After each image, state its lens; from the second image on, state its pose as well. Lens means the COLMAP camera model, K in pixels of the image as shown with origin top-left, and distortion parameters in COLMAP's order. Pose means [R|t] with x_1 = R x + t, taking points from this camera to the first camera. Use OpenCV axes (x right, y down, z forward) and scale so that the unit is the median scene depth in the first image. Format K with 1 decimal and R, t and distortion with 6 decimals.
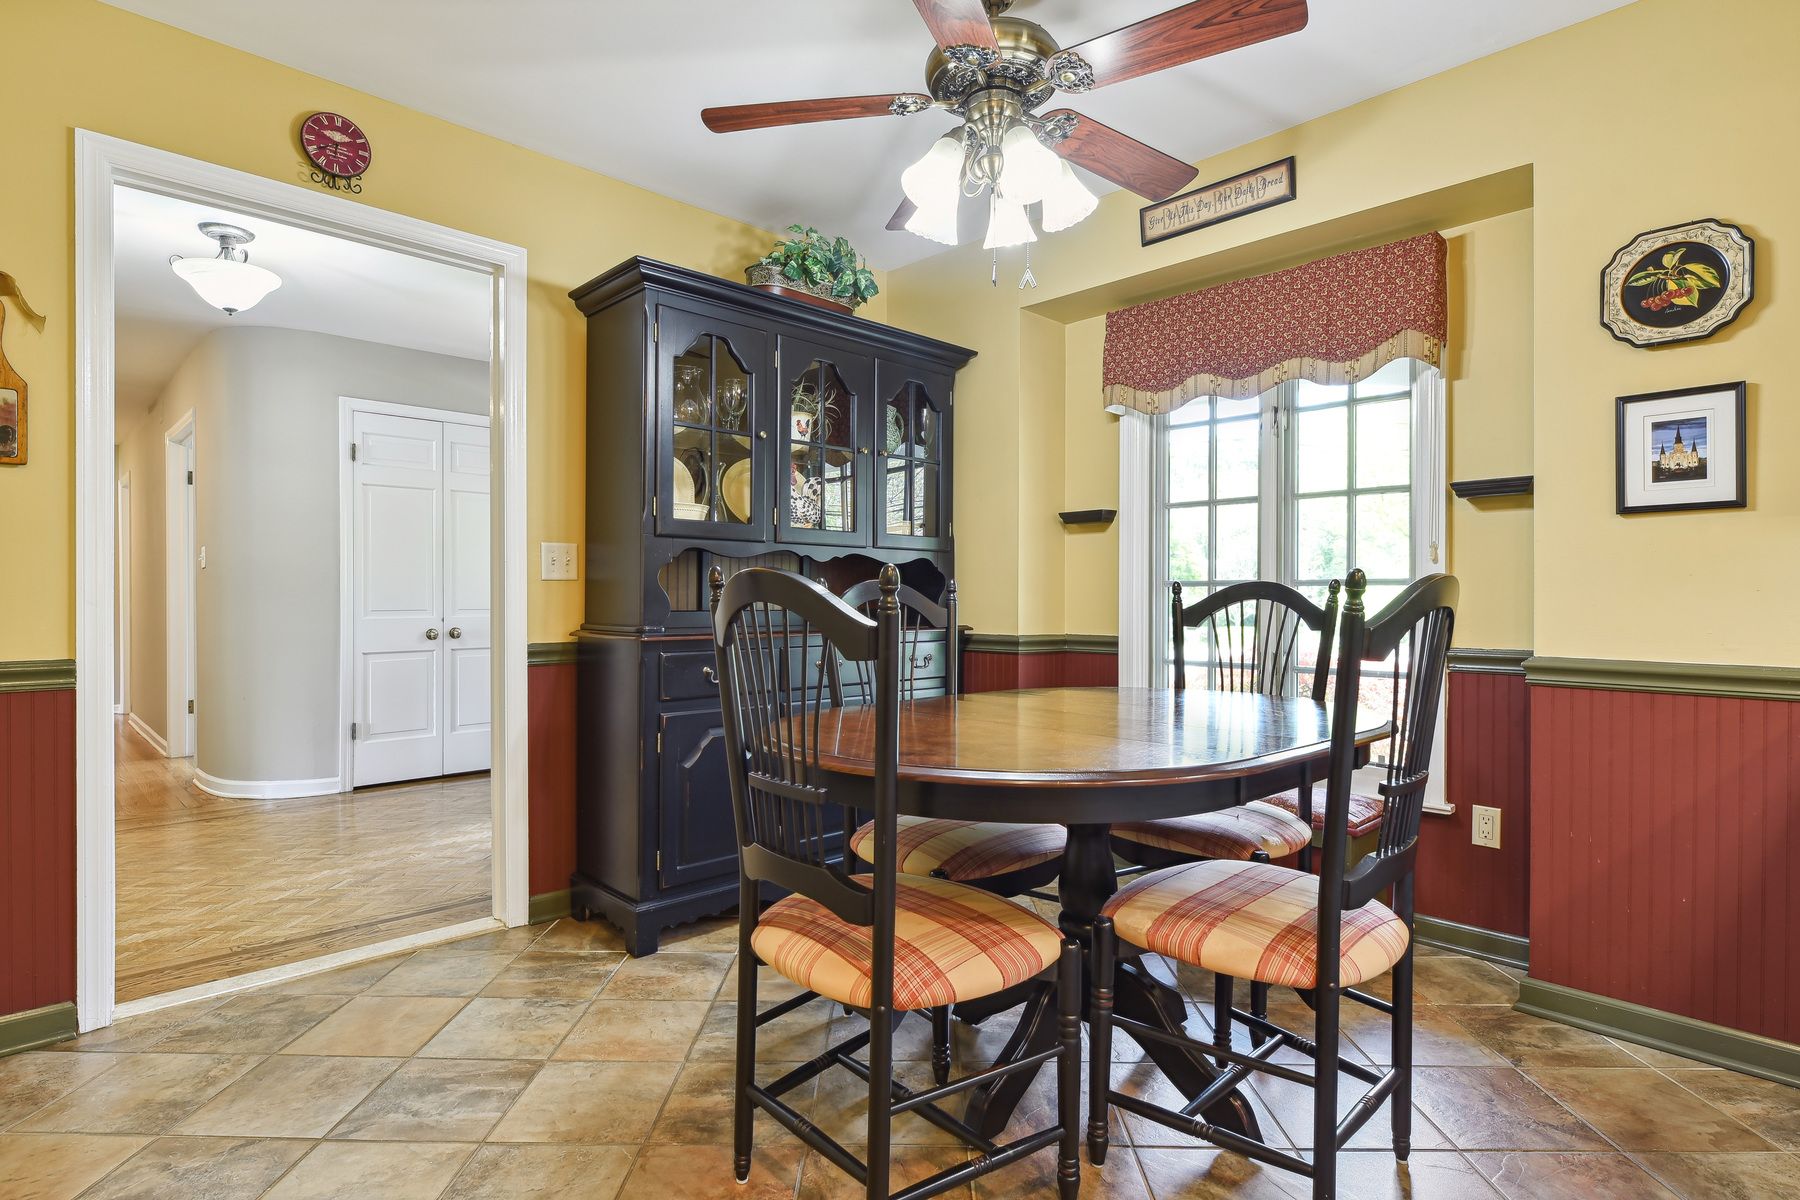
lens RADIAL K [[908.5, 0, 896.9], [0, 908.5, 595.2], [0, 0, 1]] dist [0.002602, -0.001520]
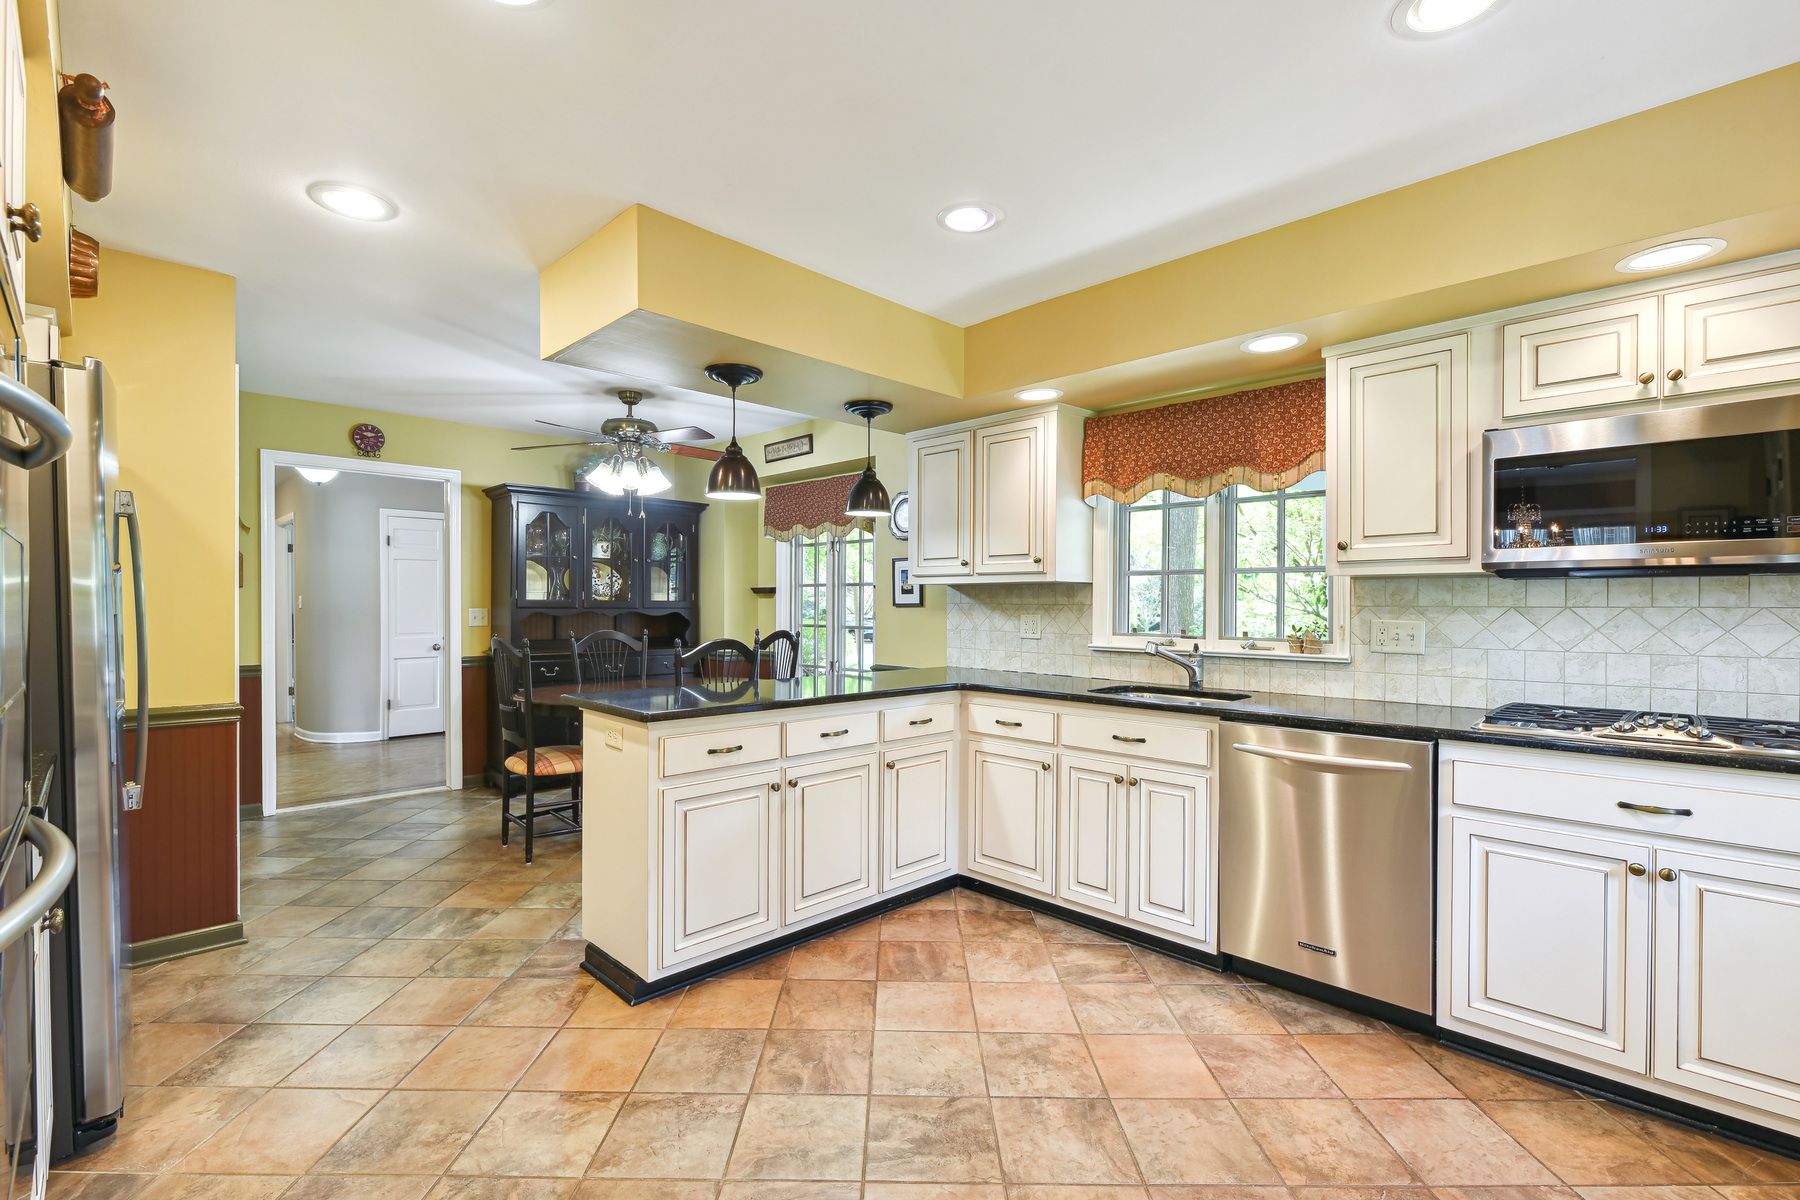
lens RADIAL K [[805.6, 0, 898.2], [0, 805.6, 609.7], [0, 0, 1]] dist [-0.000953, -0.001223]
pose [[0.999987, 0.002622, 0.004432, 0.606955], [-0.002660, 0.999959, 0.008662, -0.075569], [-0.004409, -0.008674, 0.999953, -0.887057]]
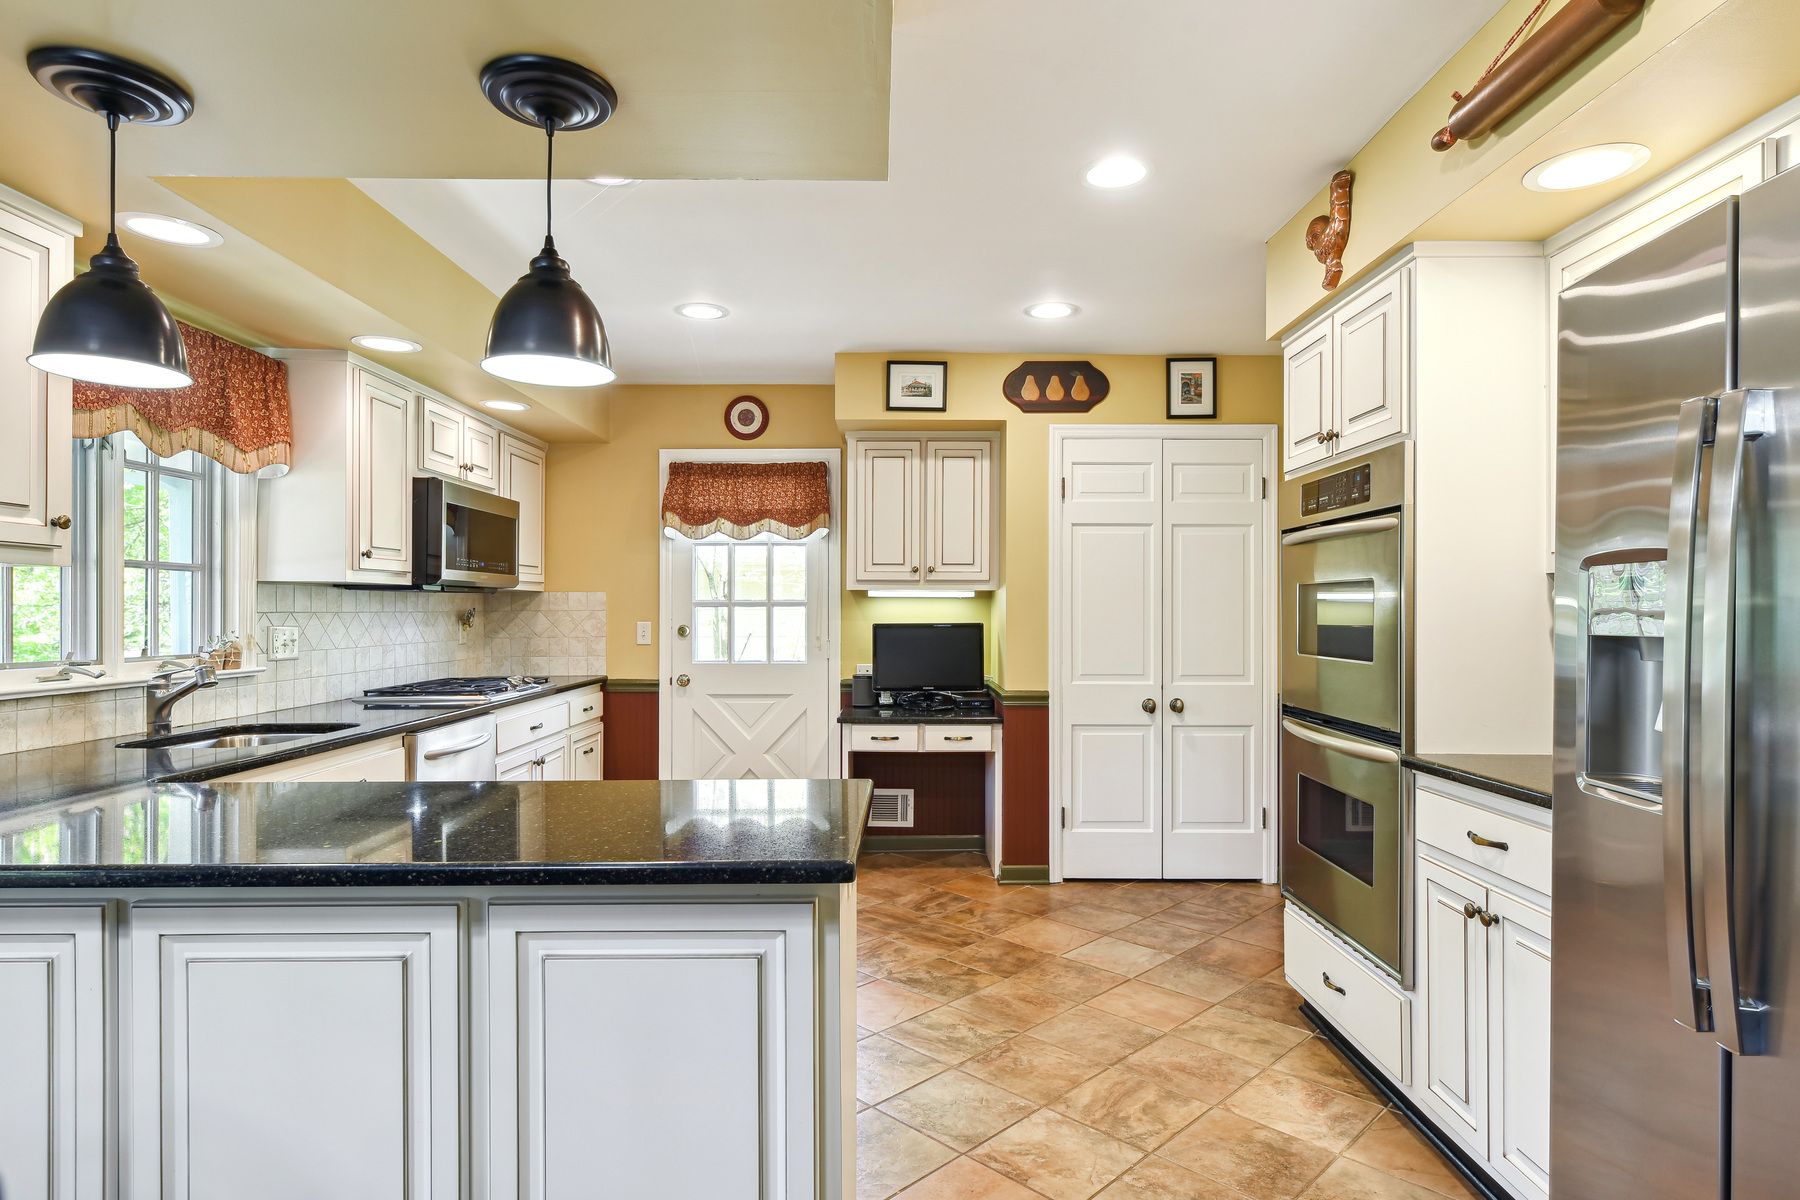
lens RADIAL K [[963.6, 0, 904.2], [0, 963.6, 608.9], [0, 0, 1]] dist [0.003655, -0.001221]
pose [[-0.716309, 0.000217, 0.697783, -0.152194], [-0.001667, 0.999997, -0.002022, -0.075870], [-0.697781, -0.002612, -0.716306, 0.447649]]
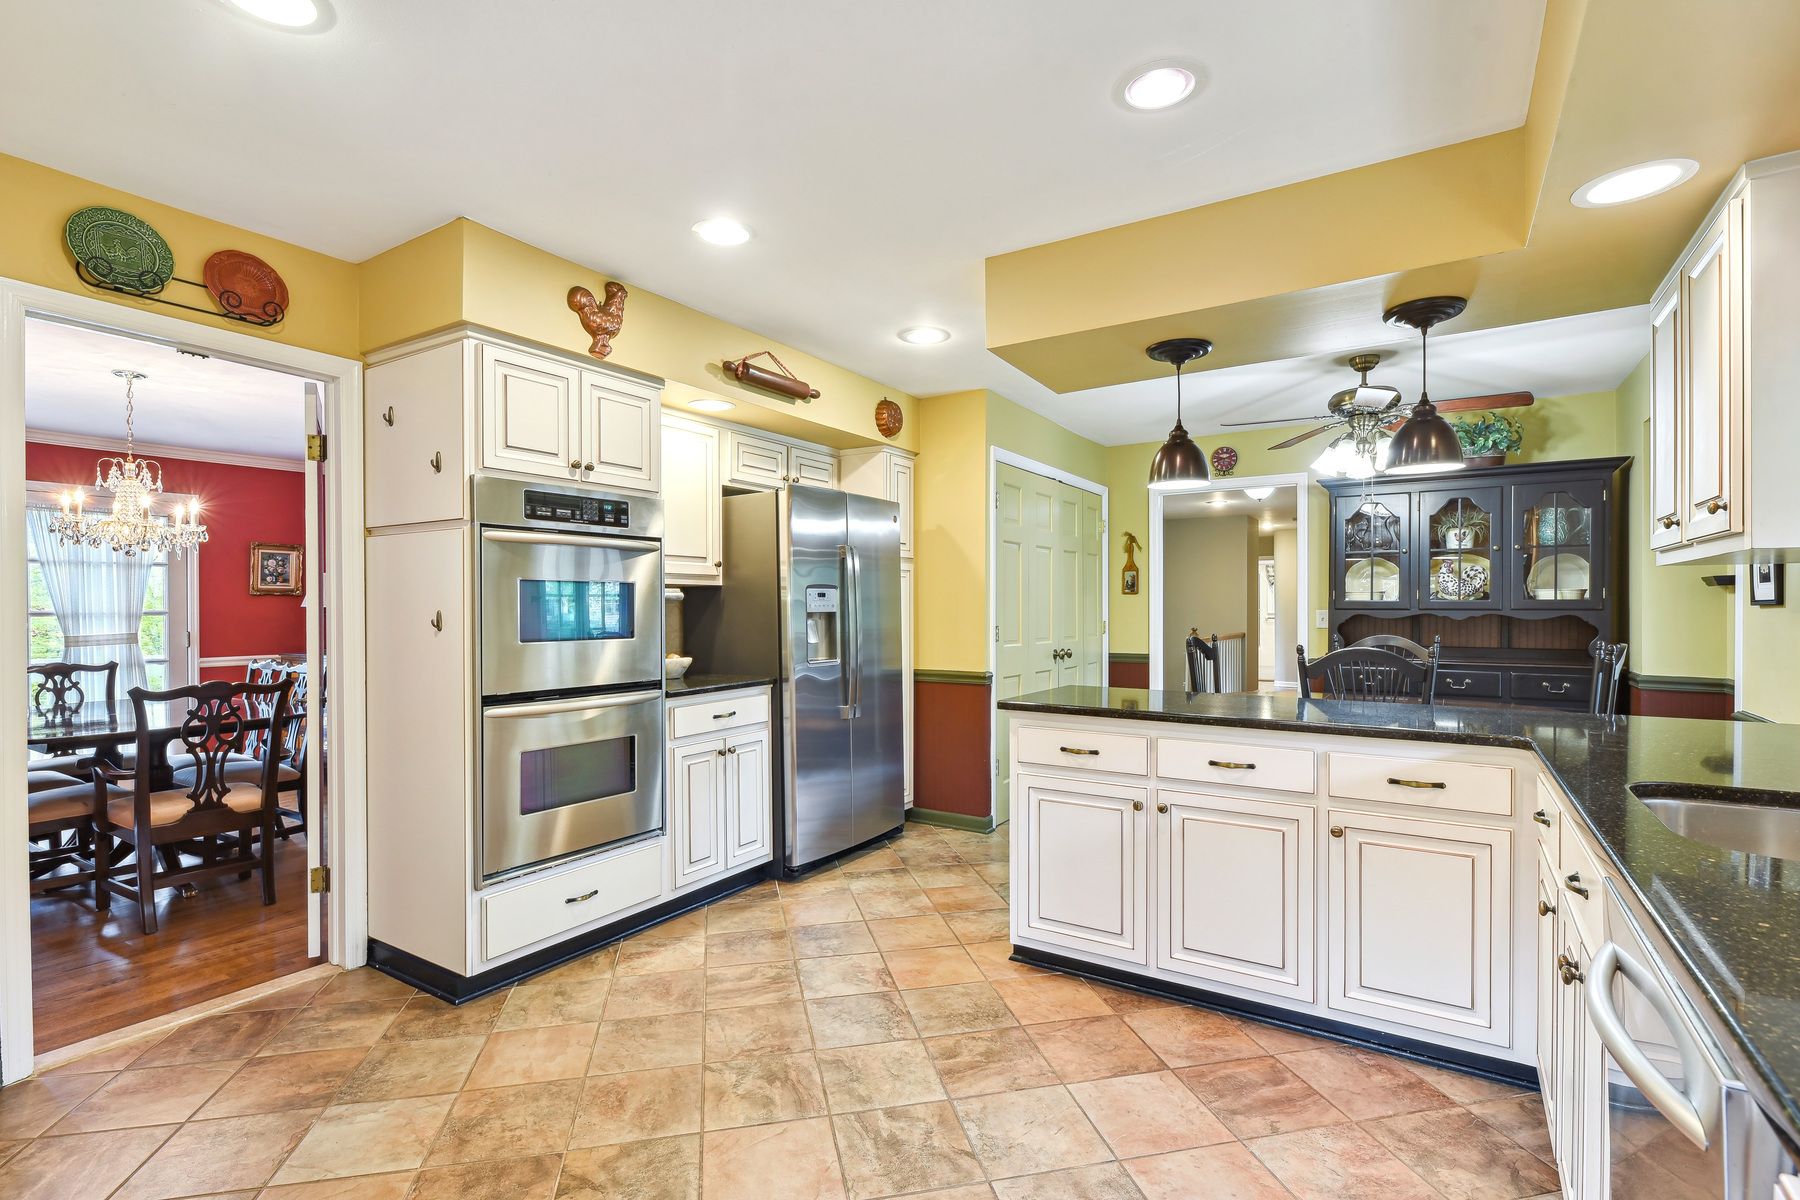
lens RADIAL K [[843.1, 0, 893.2], [0, 843.1, 618.2], [0, 0, 1]] dist [0.001271, -0.002810]
pose [[0.215784, 0.012822, -0.976357, 1.309728], [0.004030, 0.999894, 0.014022, -0.071634], [0.976433, -0.006961, 0.215709, -0.368812]]
